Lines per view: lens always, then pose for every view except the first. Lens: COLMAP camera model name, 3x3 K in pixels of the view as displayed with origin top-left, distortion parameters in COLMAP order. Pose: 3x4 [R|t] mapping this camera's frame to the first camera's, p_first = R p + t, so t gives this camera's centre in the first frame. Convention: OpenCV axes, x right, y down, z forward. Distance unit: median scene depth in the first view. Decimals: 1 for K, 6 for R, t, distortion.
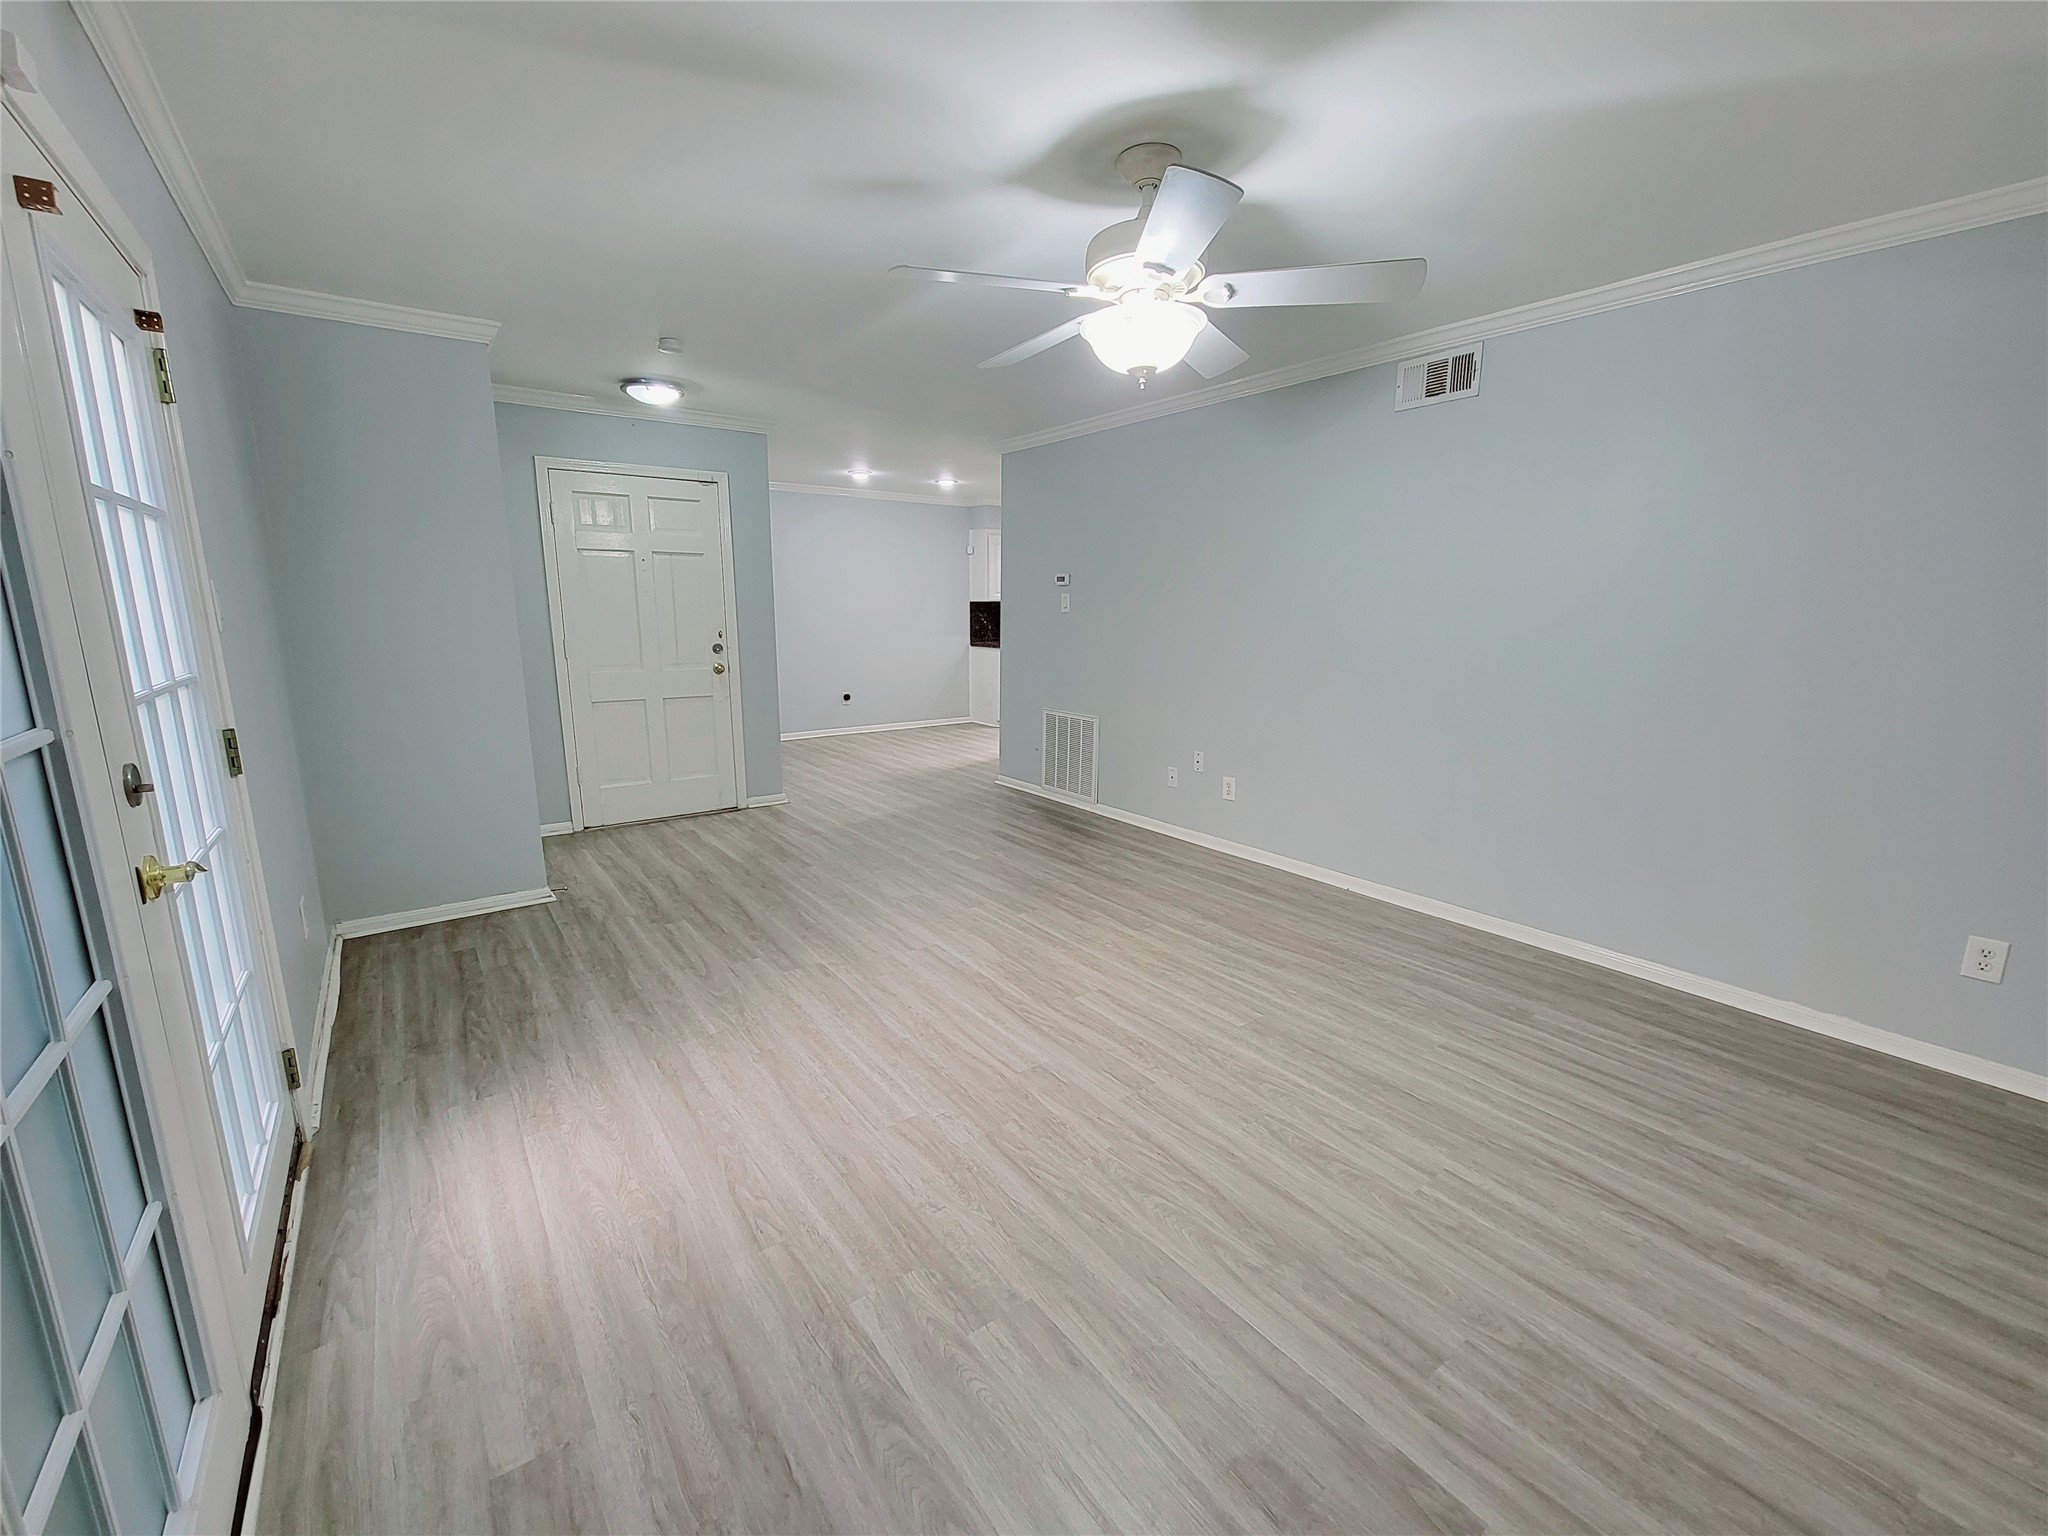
lens RADIAL K [[834.4, 0, 1019.1], [0, 834.4, 779.7], [0, 0, 1]] dist [-0.001827, -0.001903]
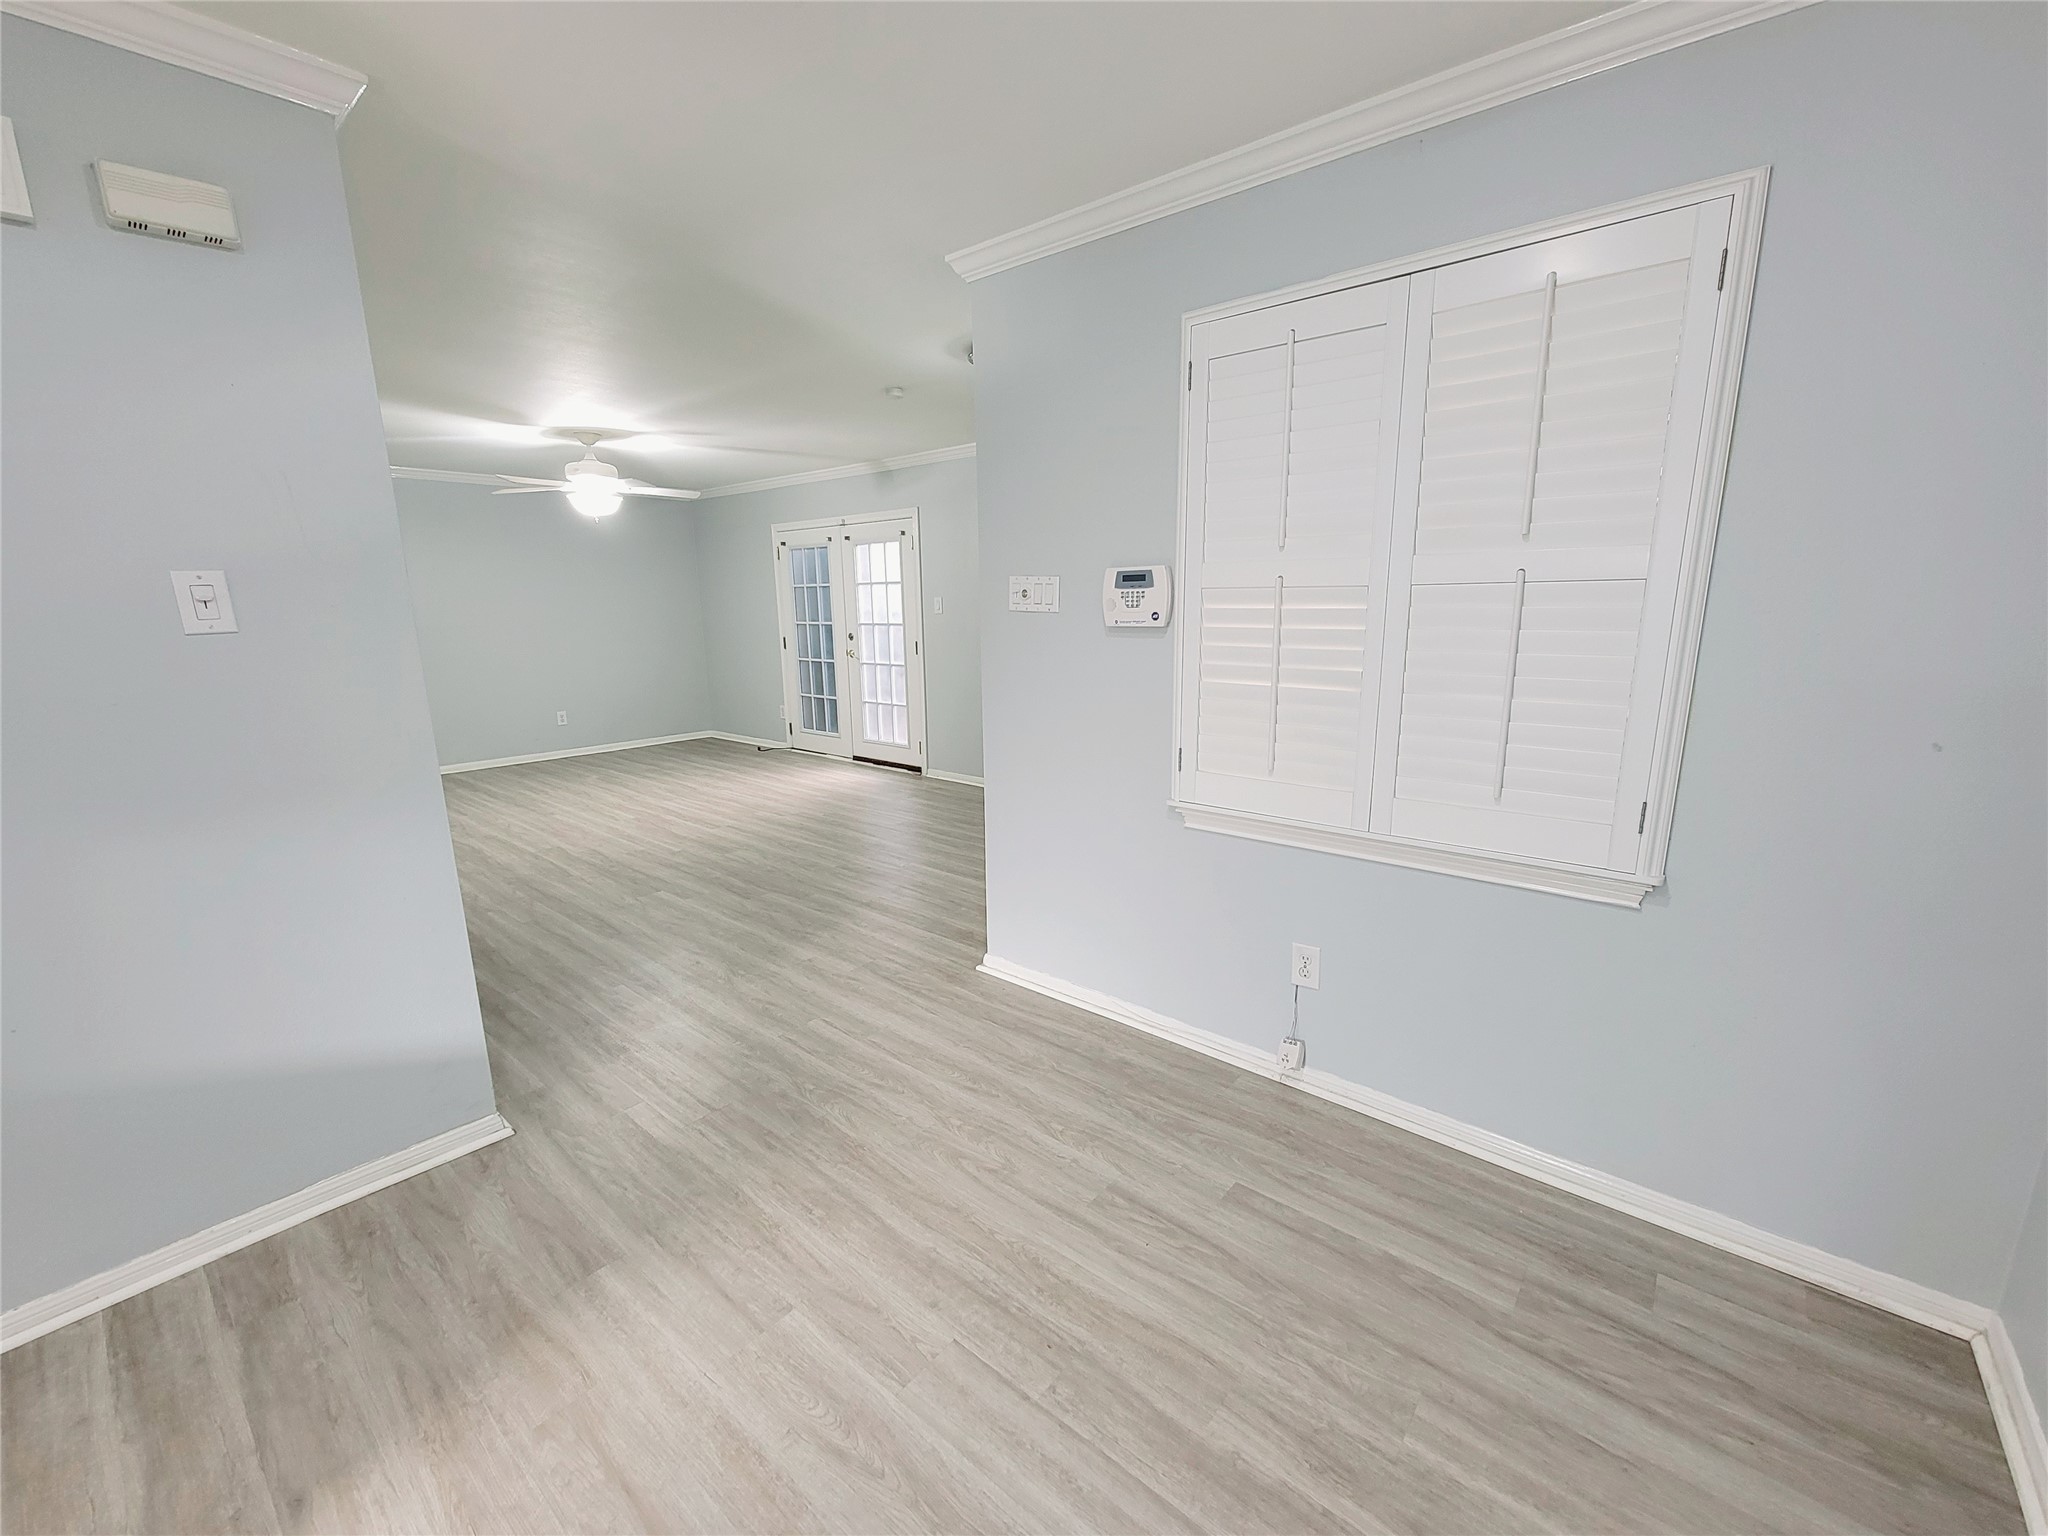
lens RADIAL K [[834.4, 0, 1017.2], [0, 834.4, 772.0], [0, 0, 1]] dist [-0.001827, -0.001903]
pose [[-0.973234, 0.057302, -0.222556, -0.258521], [-0.036989, 0.916732, 0.397786, -0.442465], [0.226818, 0.395371, -0.890076, 2.033710]]
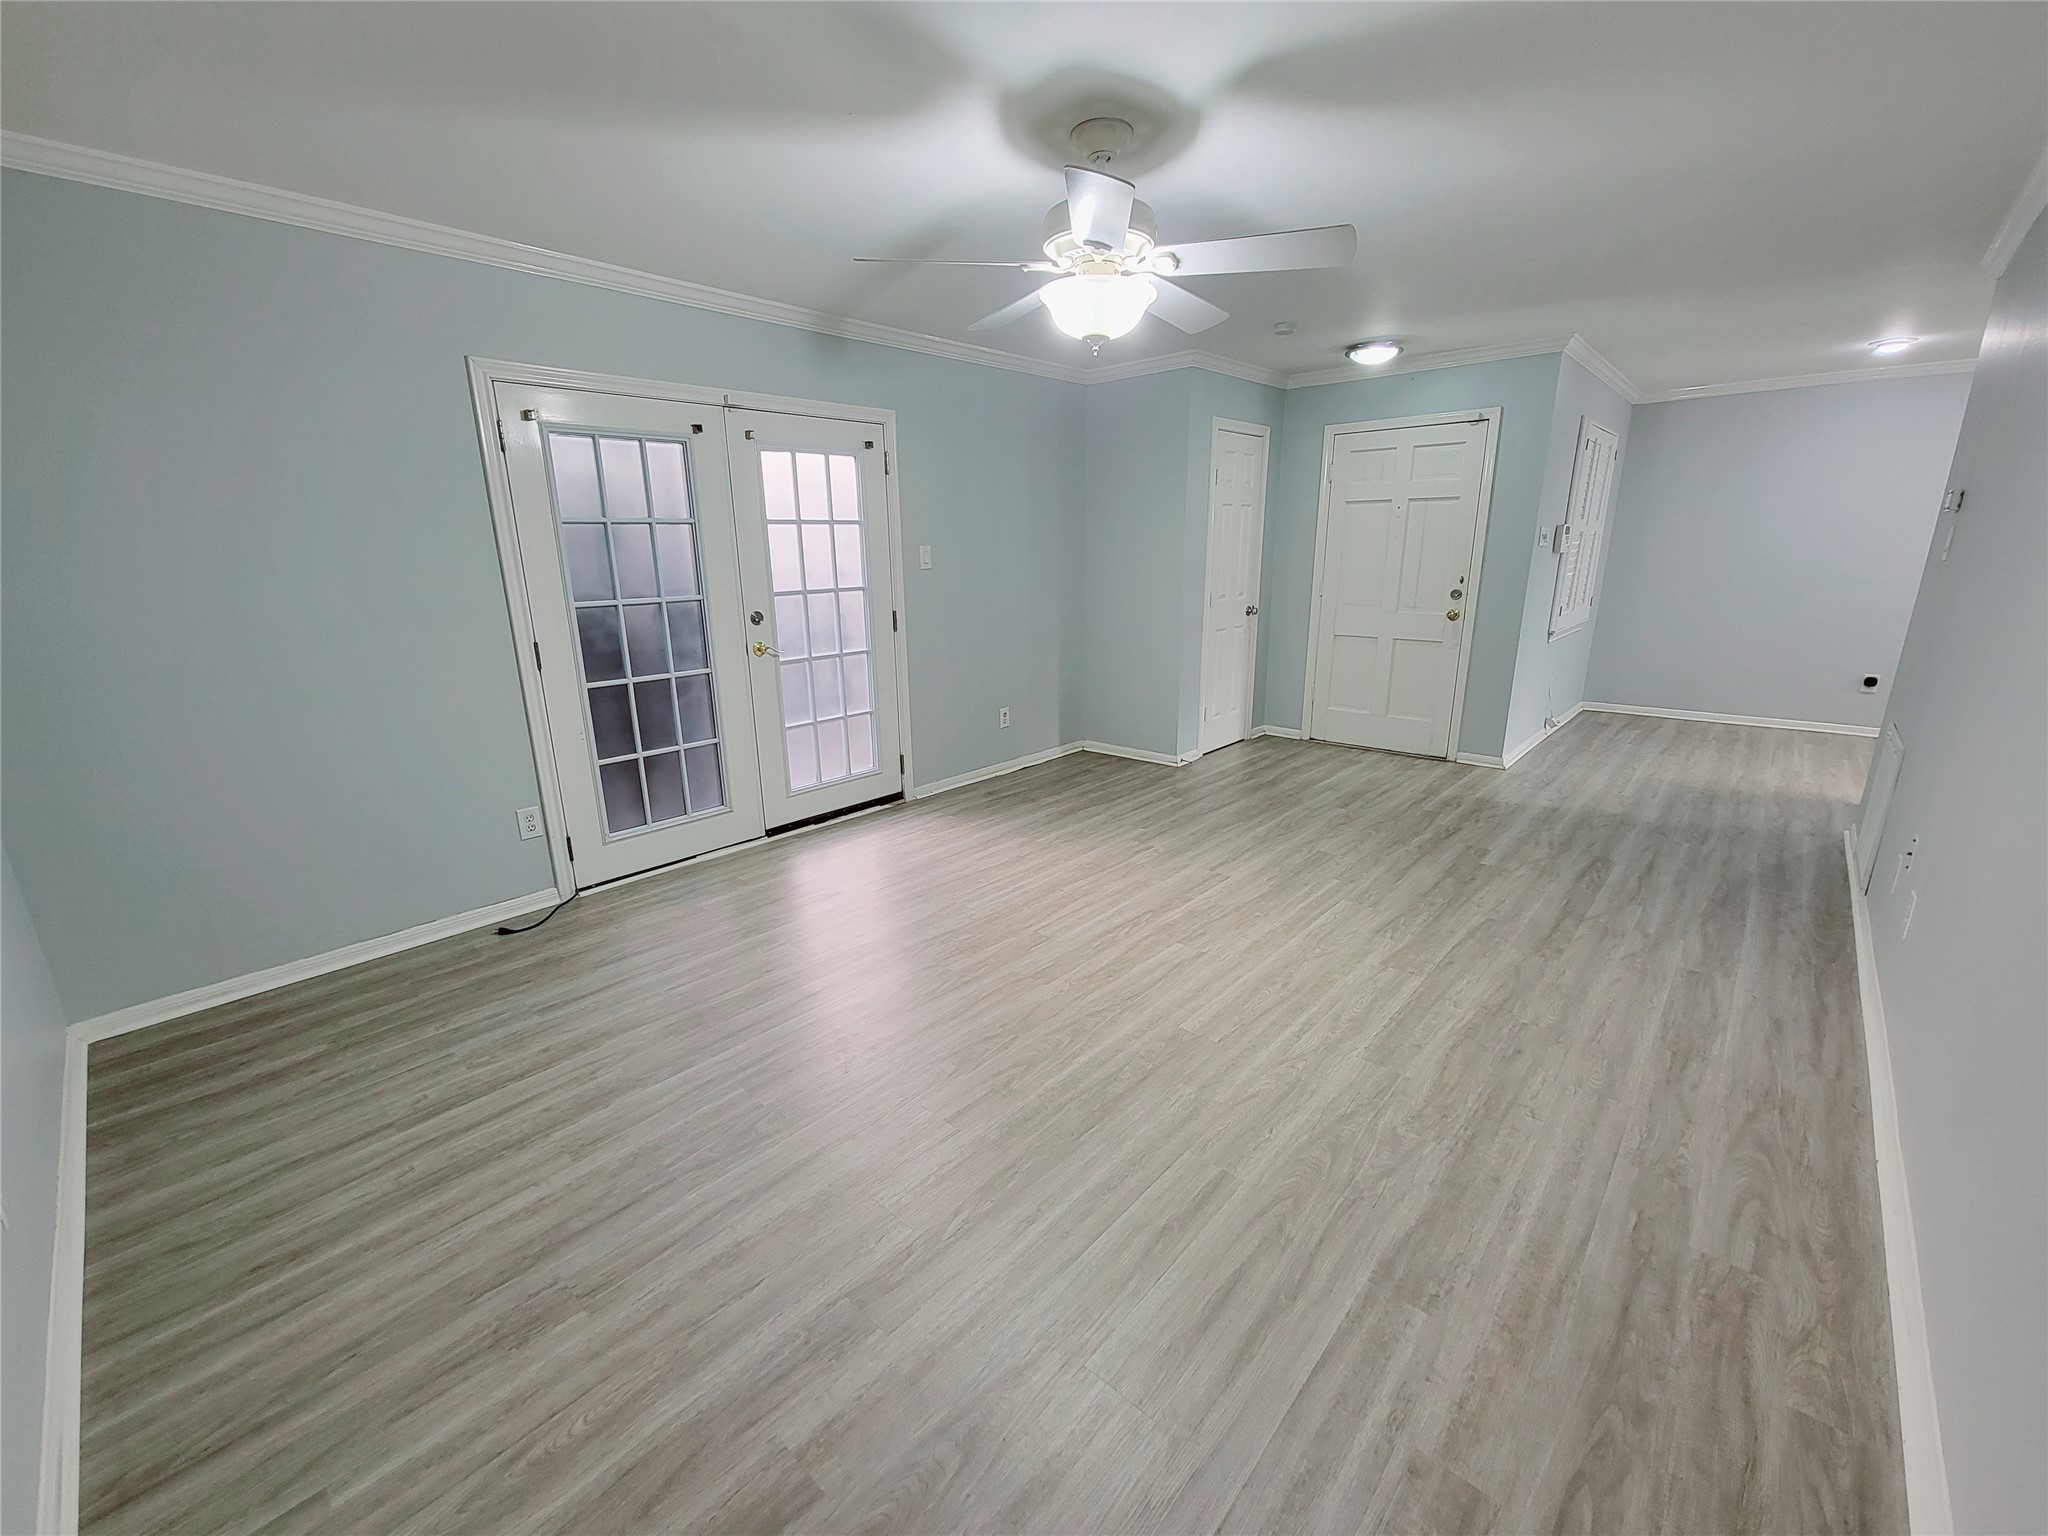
lens RADIAL K [[834.4, 0, 1003.8], [0, 834.4, 778.8], [0, 0, 1]] dist [-0.001827, -0.001903]
pose [[0.186429, 0.256254, -0.948461, 0.681776], [-0.188432, 0.956790, 0.221466, -0.085869], [0.964229, 0.137432, 0.226660, 0.380715]]
